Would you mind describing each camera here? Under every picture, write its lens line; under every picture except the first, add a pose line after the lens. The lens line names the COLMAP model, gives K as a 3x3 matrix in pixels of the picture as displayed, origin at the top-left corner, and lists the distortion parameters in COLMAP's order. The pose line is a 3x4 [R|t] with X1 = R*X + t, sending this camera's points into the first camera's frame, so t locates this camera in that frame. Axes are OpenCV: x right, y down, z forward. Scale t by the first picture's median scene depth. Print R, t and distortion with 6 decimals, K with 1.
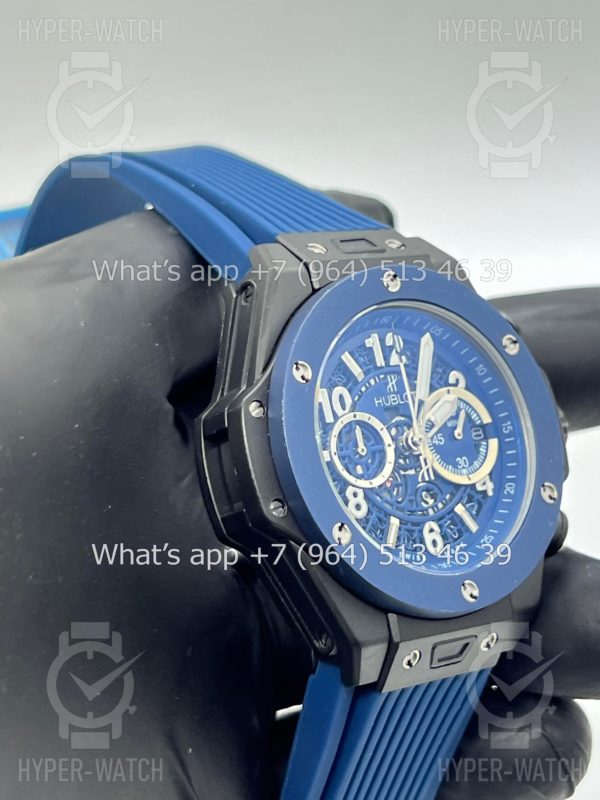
lens RADIAL K [[1932.3, 0, 299.0], [0, 1932.3, 403.3], [0, 0, 1]] dist [0.248620, 0.000000]
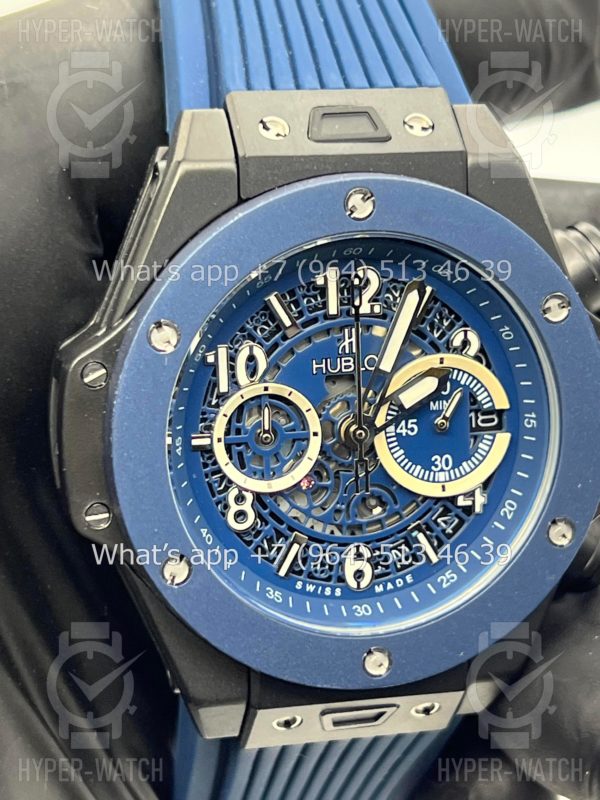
lens RADIAL K [[1932.3, 0, 304.1], [0, 1932.3, 396.8], [0, 0, 1]] dist [0.248620, 0.000000]
pose [[0.910747, 0.249882, -0.328785, 0.266546], [-0.129652, 0.928916, 0.346851, -0.229990], [0.392085, -0.273266, 0.878405, 0.383458]]
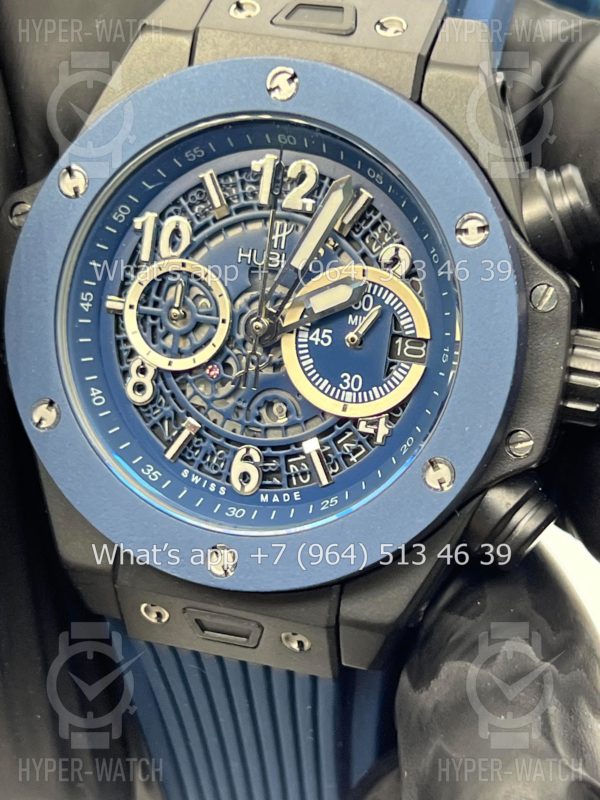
lens RADIAL K [[1932.3, 0, 293.3], [0, 1932.3, 416.5], [0, 0, 1]] dist [0.248620, 0.000000]
pose [[0.578094, 0.358631, -0.732933, 0.569958], [-0.175794, 0.931881, 0.317322, -0.166927], [0.796809, -0.054597, 0.601760, 0.597771]]
